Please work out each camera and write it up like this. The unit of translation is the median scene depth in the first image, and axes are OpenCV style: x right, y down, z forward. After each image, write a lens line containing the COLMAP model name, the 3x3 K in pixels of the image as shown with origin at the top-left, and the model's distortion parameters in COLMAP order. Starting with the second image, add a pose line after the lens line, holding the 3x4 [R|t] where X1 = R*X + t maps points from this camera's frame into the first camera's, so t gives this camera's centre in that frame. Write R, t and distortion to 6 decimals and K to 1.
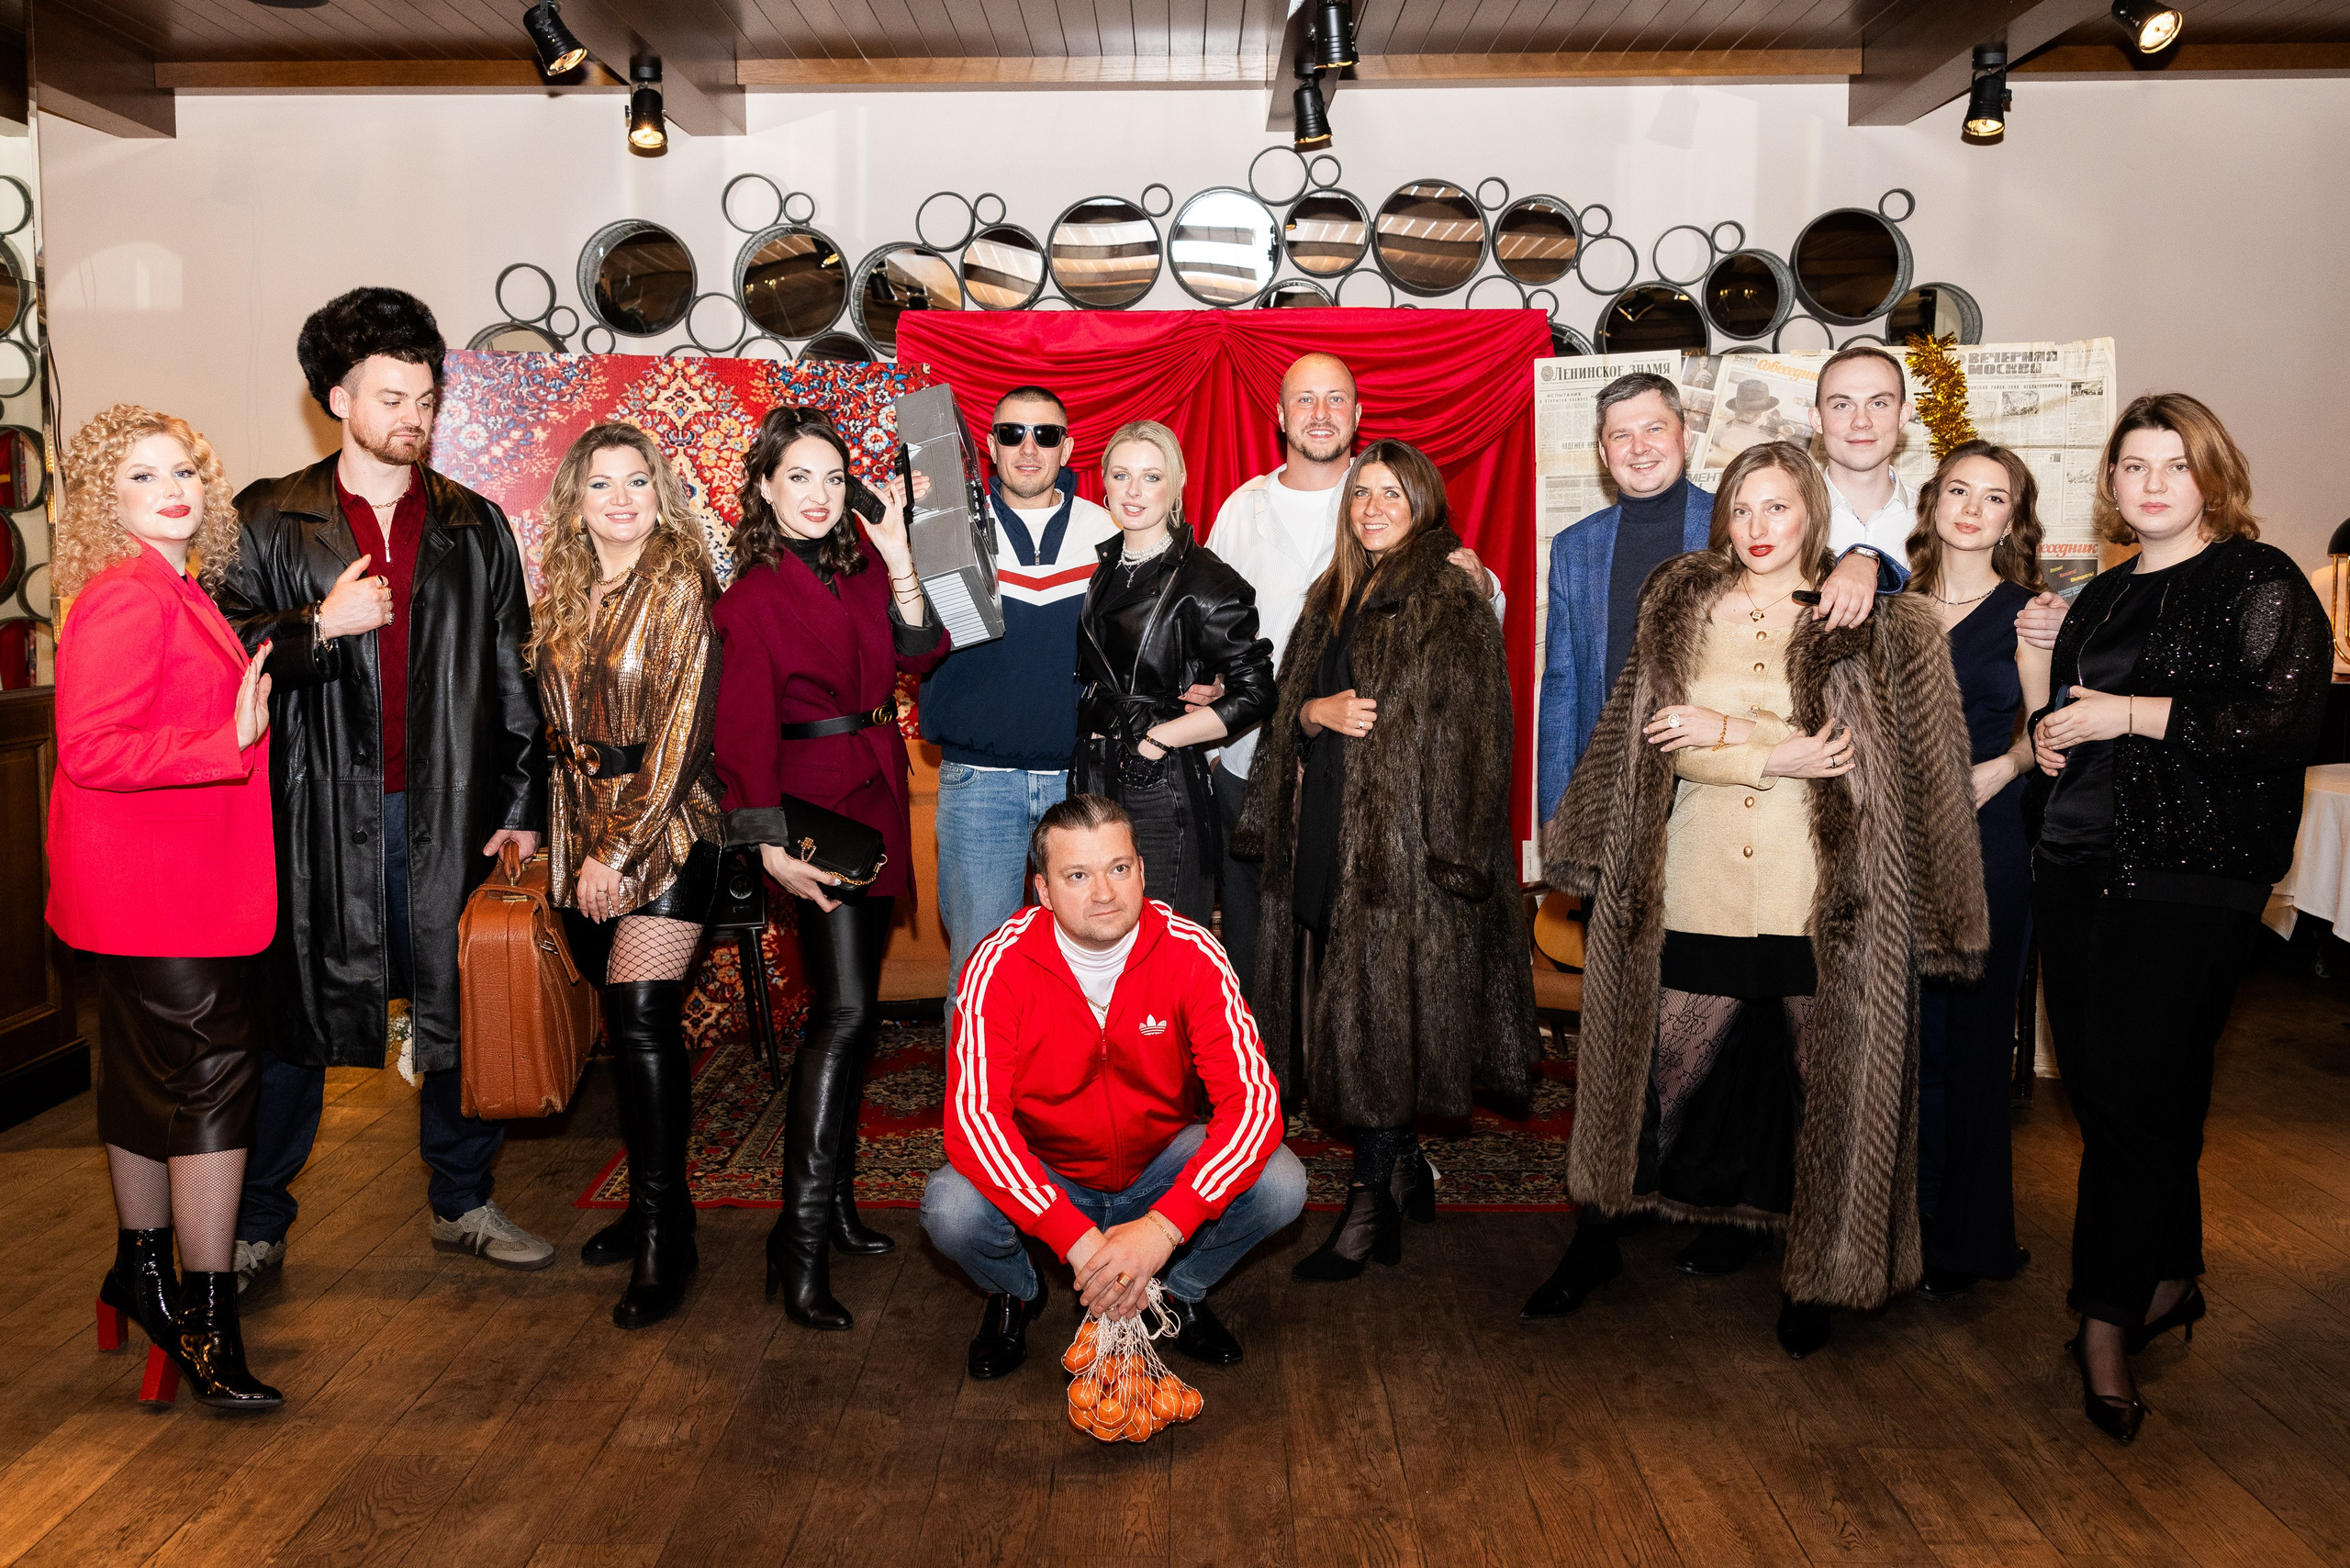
lens RADIAL K [[2042.3, 0, 1142.2], [0, 2042.3, 704.0], [0, 0, 1]] dist [0.016939, -0.006326]
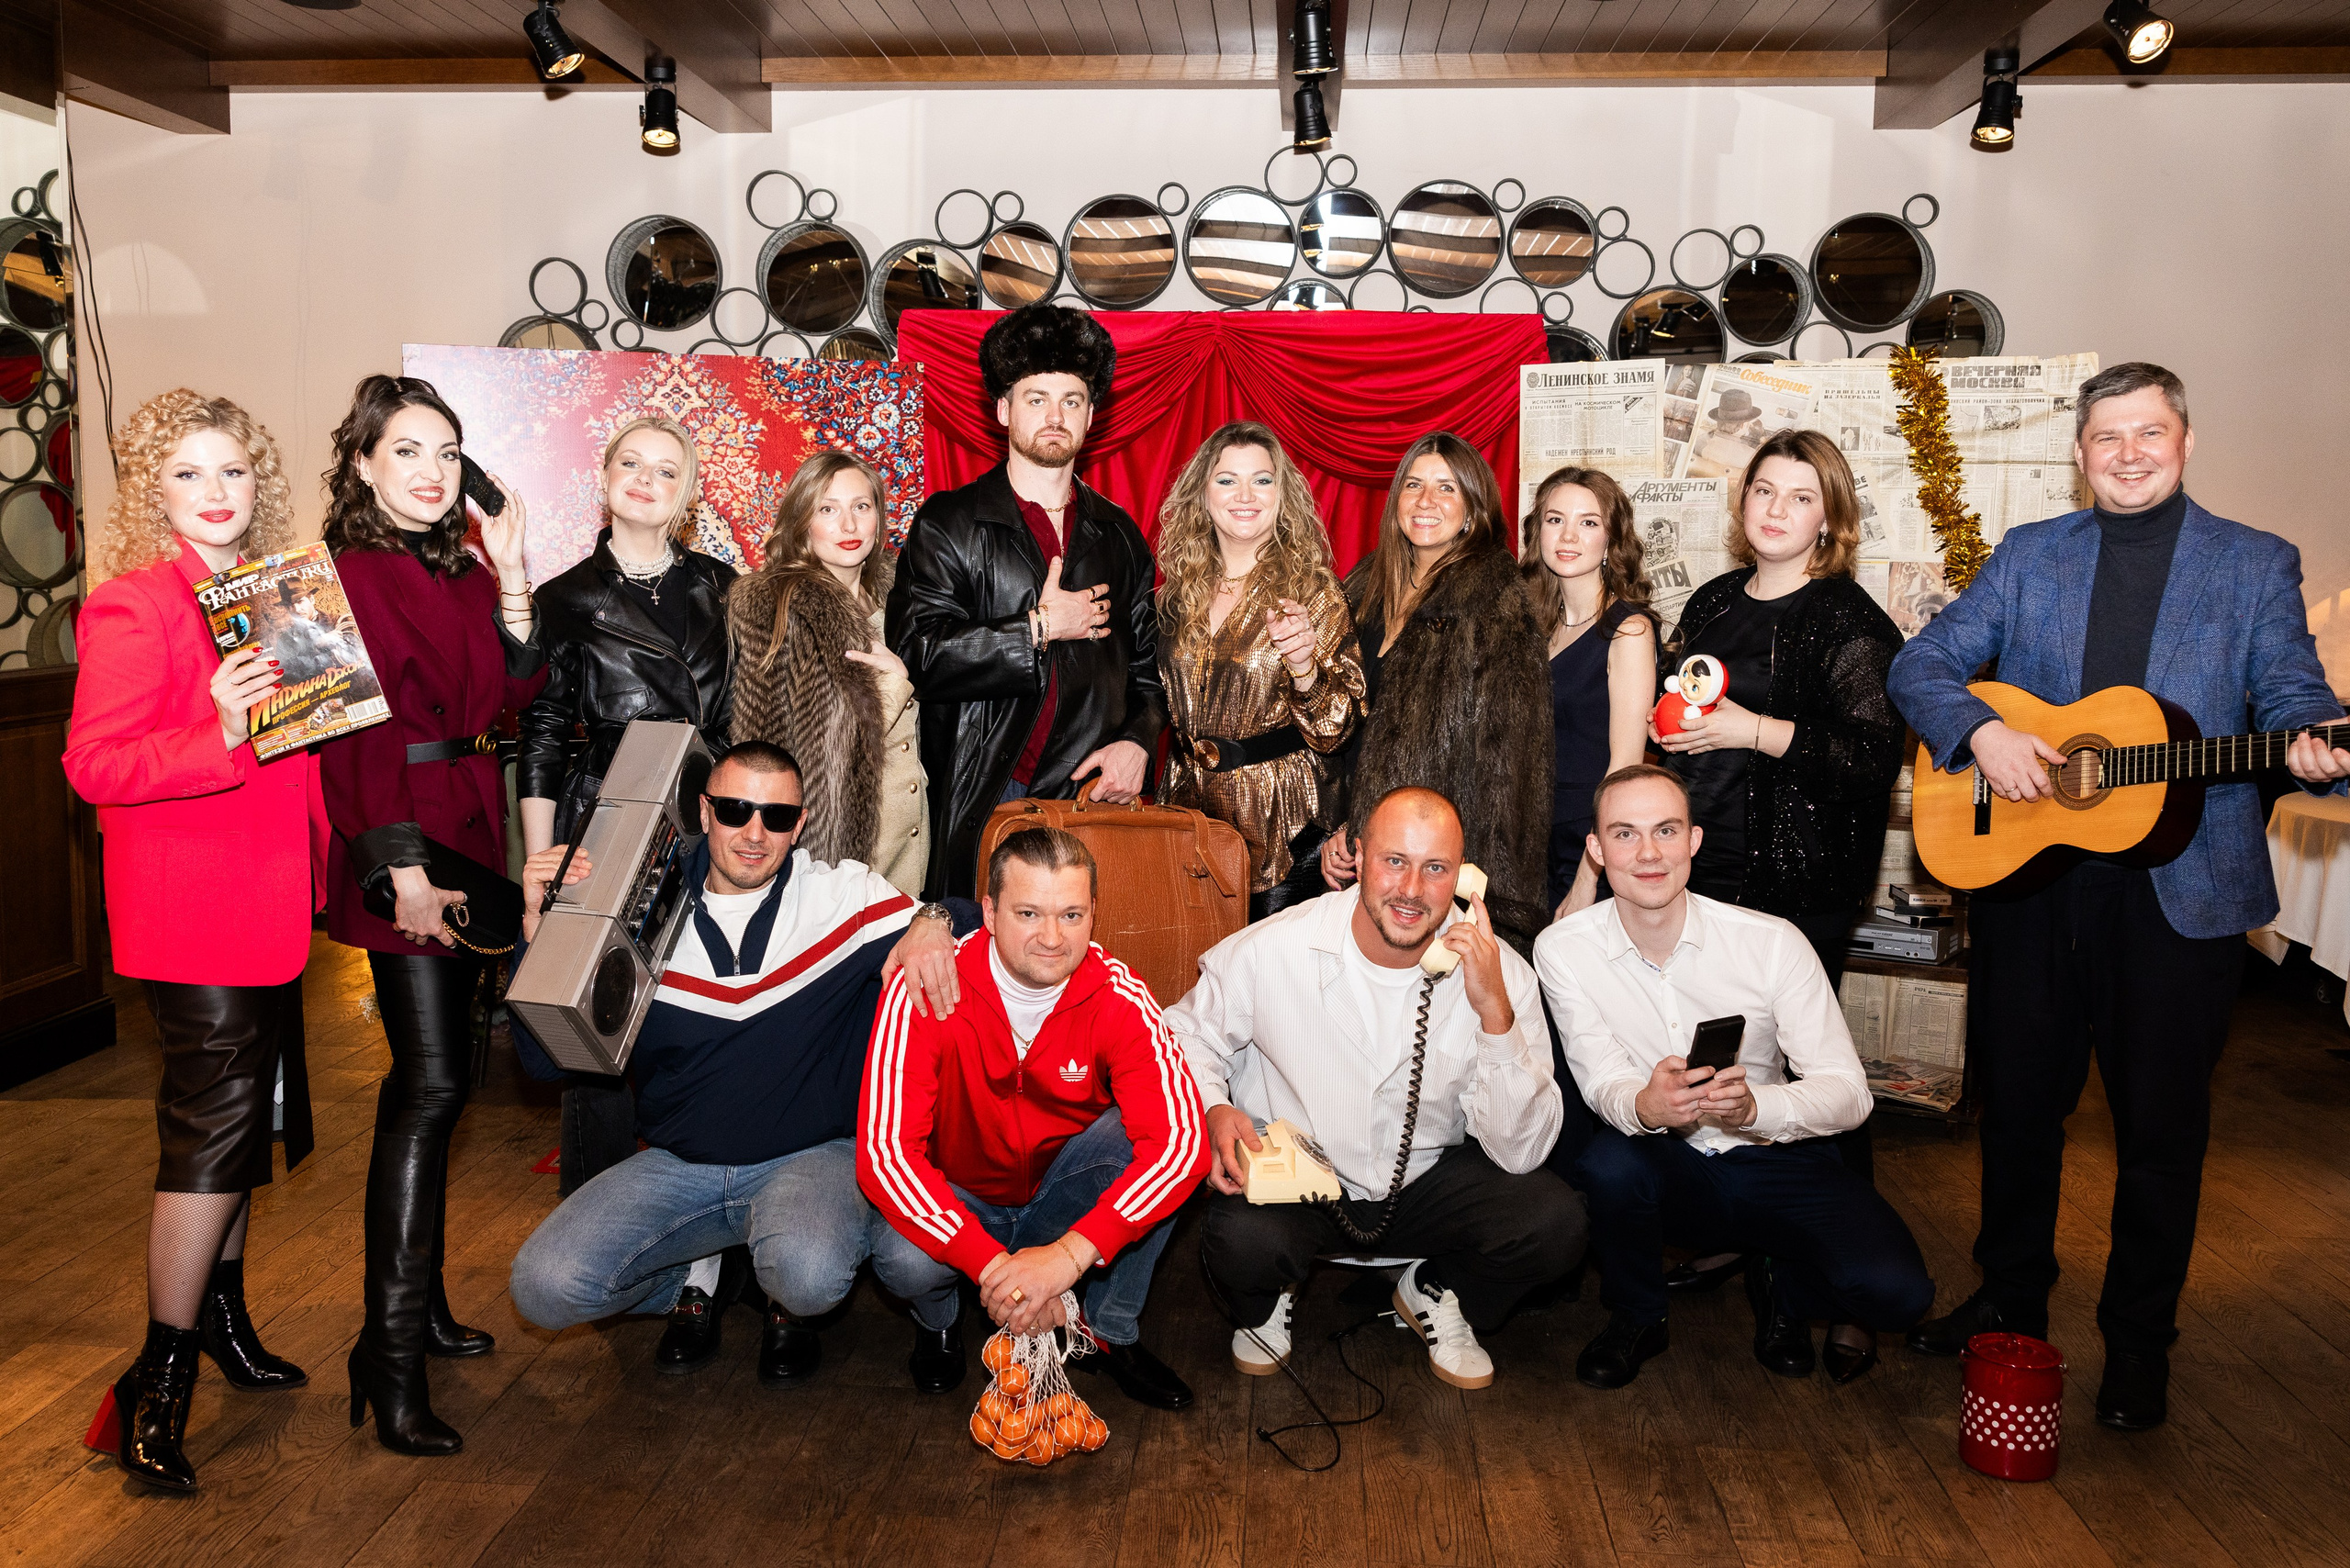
lens RADIAL K [[2044.1, 0, 1126.6], [0, 2044.1, 762.2], [0, 0, 1]] dist [-0.006594, 0.015037]
pose [[0.997905, 0.023143, -0.060411, 0.063446], [-0.021066, 0.999172, 0.034796, -0.005297], [0.061166, -0.033451, 0.997567, -0.015352]]
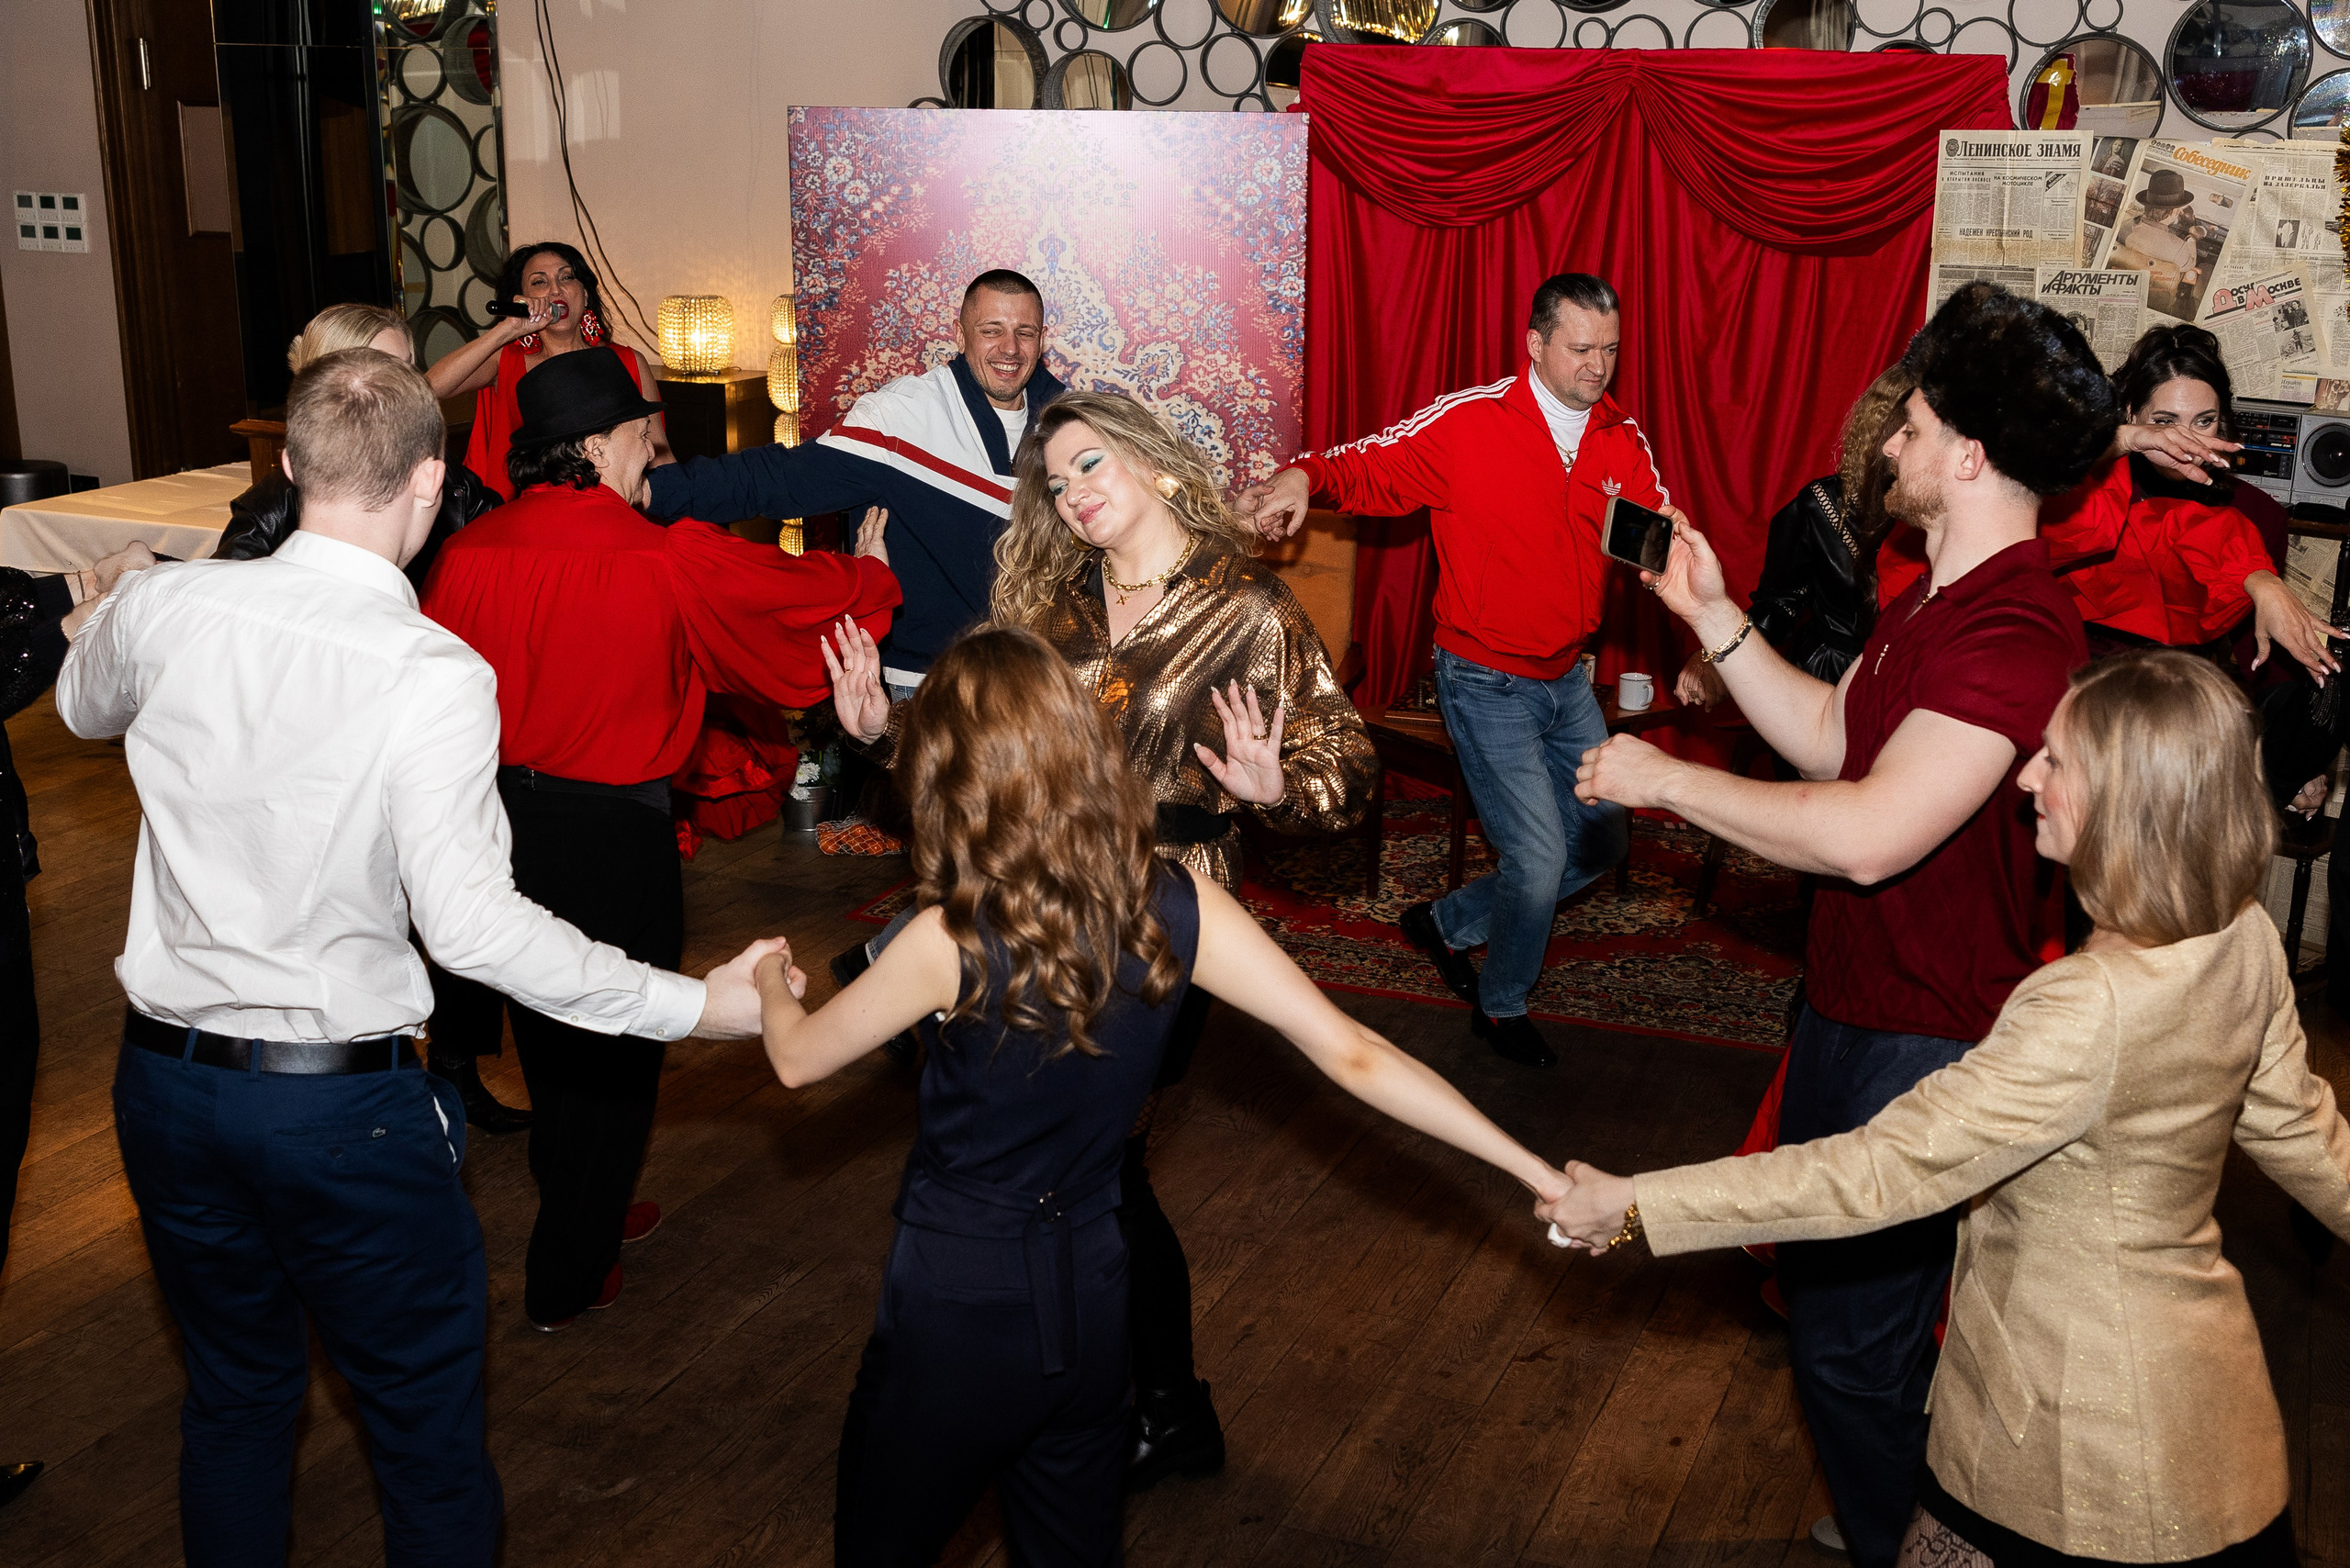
lens RADIAL K [[2660.3, 0, 1188.3], [0, 2660.3, 843.7], [0, 0, 1]] dist [0.002299, 0.007545]
pose [[0.936522, 0.115263, -0.331121, 0.300936], [-0.044770, 0.976000, 0.213119, -0.095929], [0.347739, -0.184766, 0.919206, -0.239866]]
